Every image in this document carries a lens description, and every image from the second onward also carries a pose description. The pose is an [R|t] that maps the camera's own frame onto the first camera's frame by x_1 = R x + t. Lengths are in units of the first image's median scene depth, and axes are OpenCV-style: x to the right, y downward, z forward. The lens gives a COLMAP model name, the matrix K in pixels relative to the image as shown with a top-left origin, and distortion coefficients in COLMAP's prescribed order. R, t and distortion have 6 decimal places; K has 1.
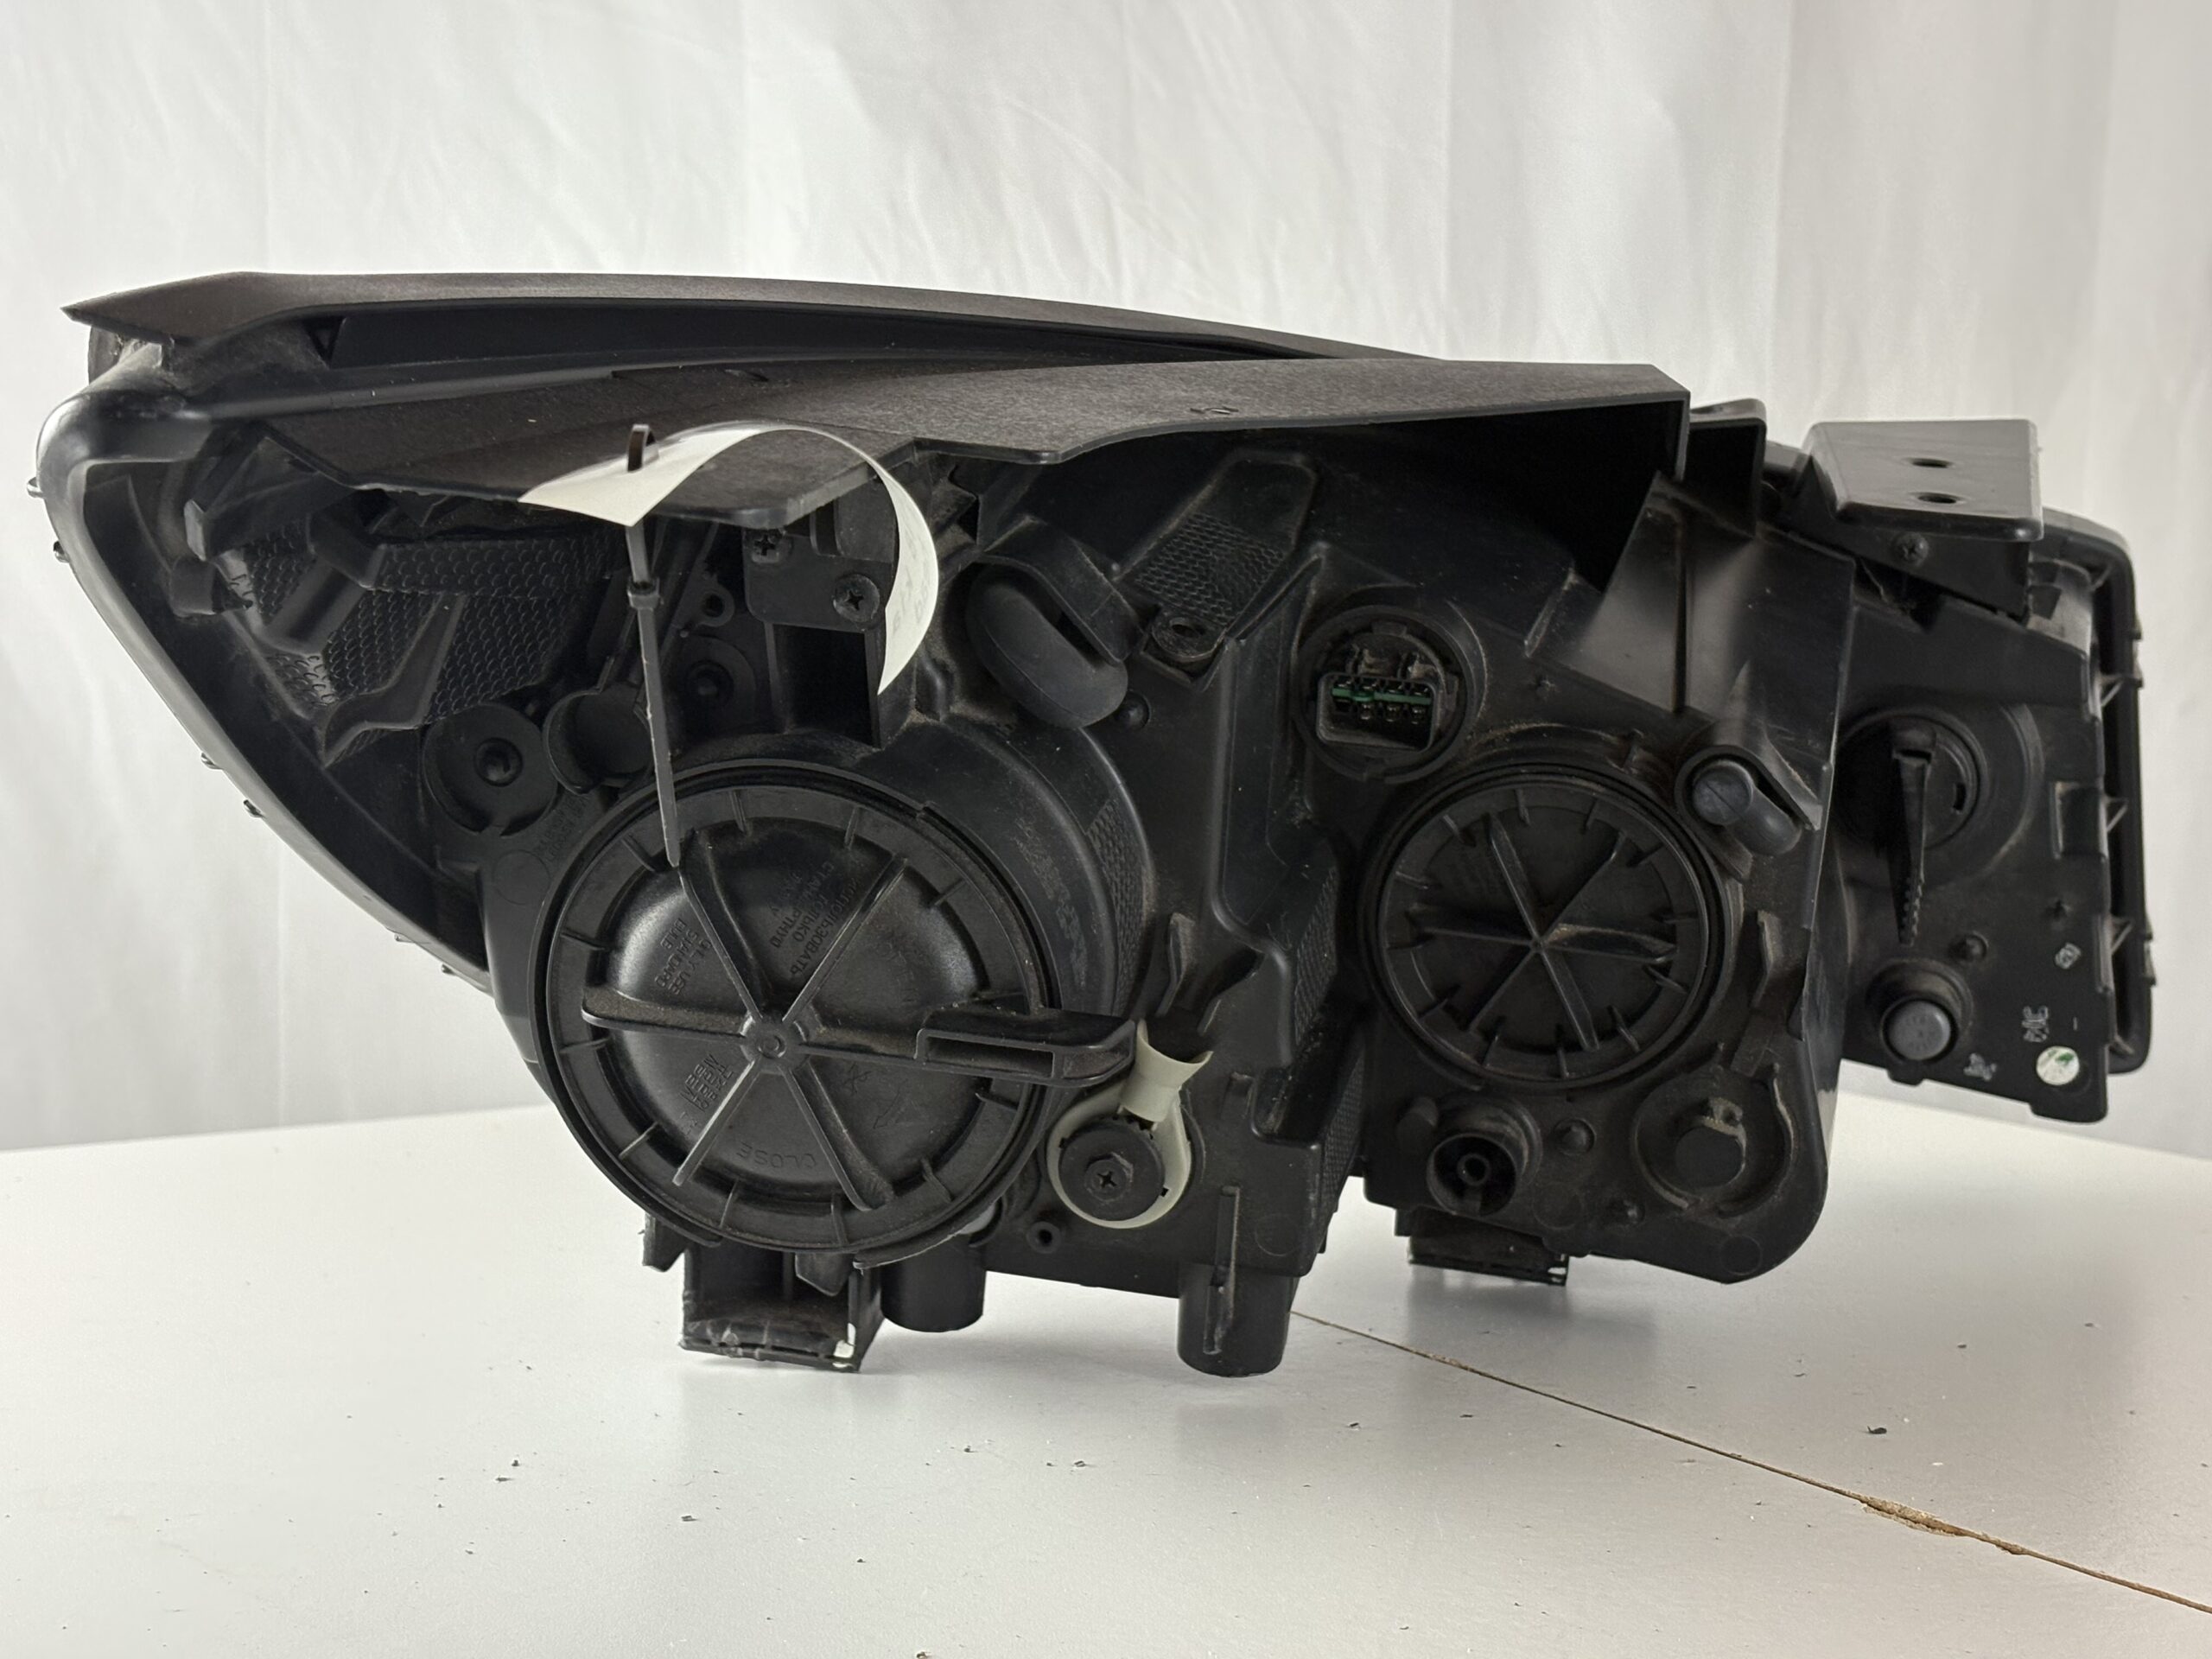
lens RADIAL K [[3410.5, 0, 1106.0], [0, 3410.5, 829.5], [0, 0, 1]] dist [0.233471, 0.020427]
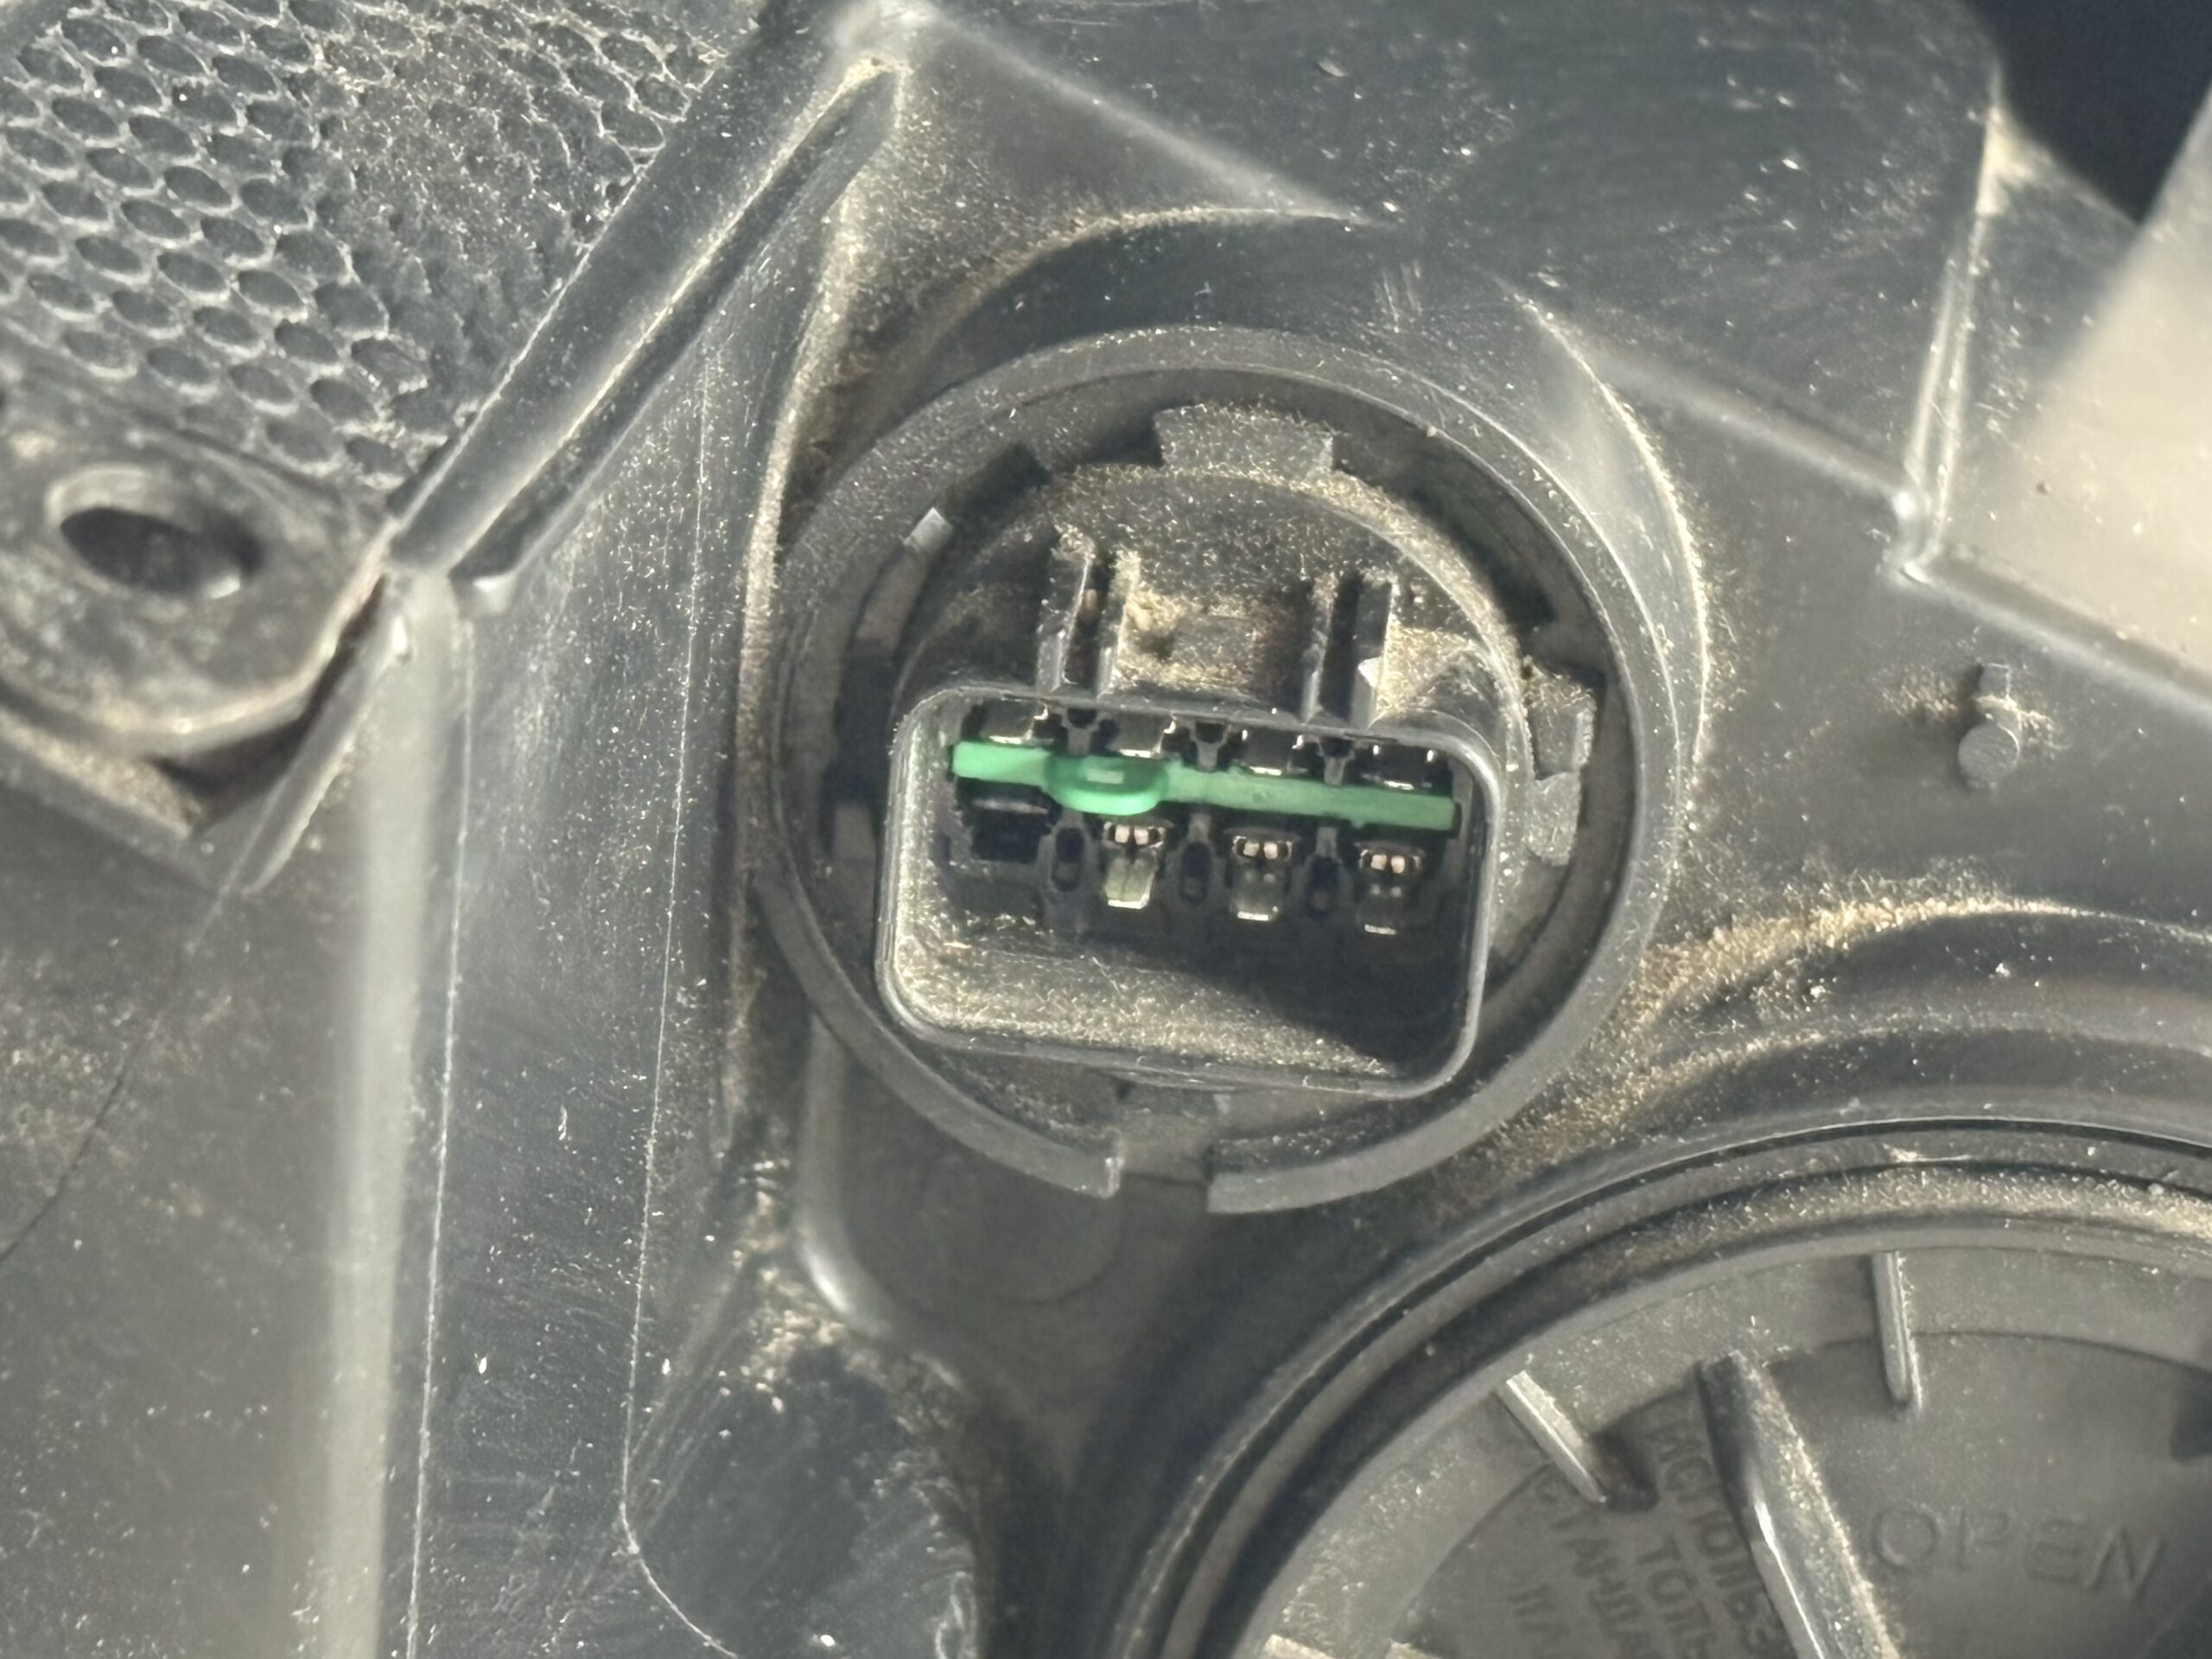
lens RADIAL K [[7252.6, 0, 1106.0], [0, 7252.6, 829.5], [0, 0, 1]] dist [0.093594, 0.496874]
pose [[0.992763, -0.007457, 0.119862, 0.024865], [0.002045, 0.998975, 0.045210, -0.055255], [-0.120077, -0.044638, 0.991761, 0.585177]]
